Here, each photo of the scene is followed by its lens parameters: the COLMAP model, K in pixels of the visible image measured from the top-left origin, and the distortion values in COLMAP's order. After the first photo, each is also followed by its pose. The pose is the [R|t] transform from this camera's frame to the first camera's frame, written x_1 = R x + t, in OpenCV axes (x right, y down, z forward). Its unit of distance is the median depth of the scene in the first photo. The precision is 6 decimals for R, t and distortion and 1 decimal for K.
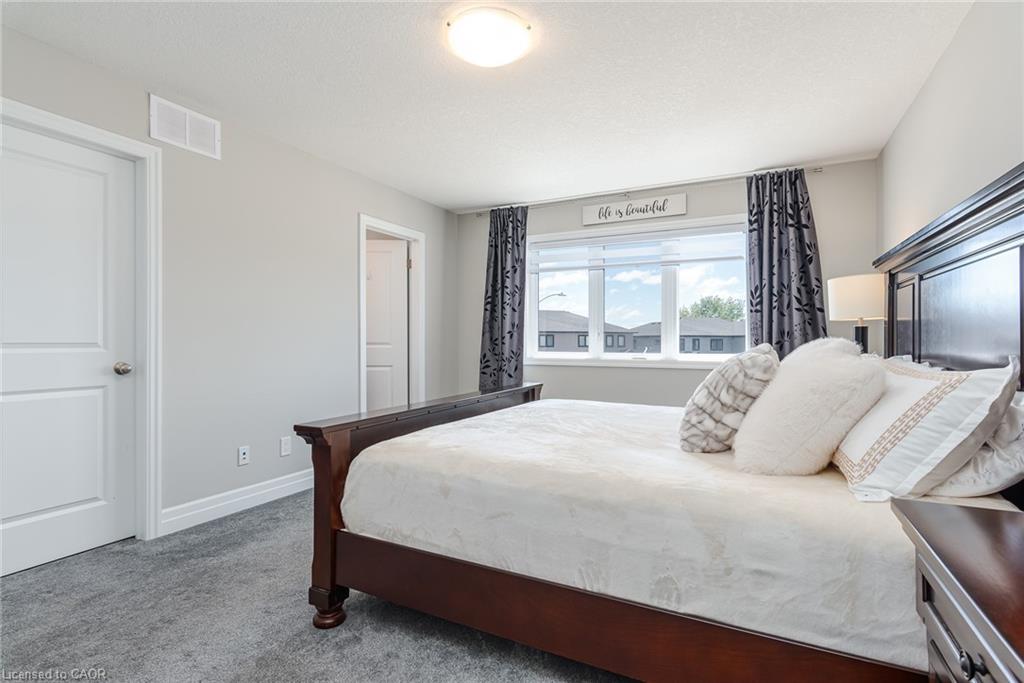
lens RADIAL K [[494.9, 0, 513.3], [0, 494.9, 346.0], [0, 0, 1]] dist [0.003375, -0.000293]
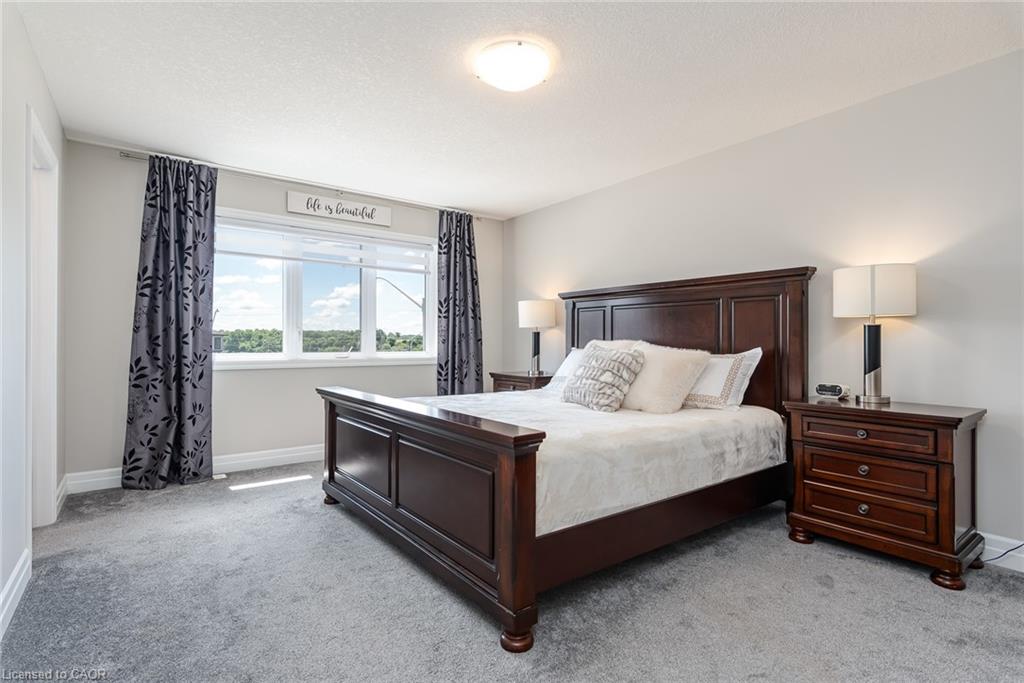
lens RADIAL K [[494.9, 0, 515.7], [0, 494.9, 345.7], [0, 0, 1]] dist [0.003375, -0.000293]
pose [[0.448038, -0.006142, 0.893993, -0.508469], [0.005214, 0.999977, 0.004258, -0.002355], [-0.893999, 0.002753, 0.448060, 0.244840]]
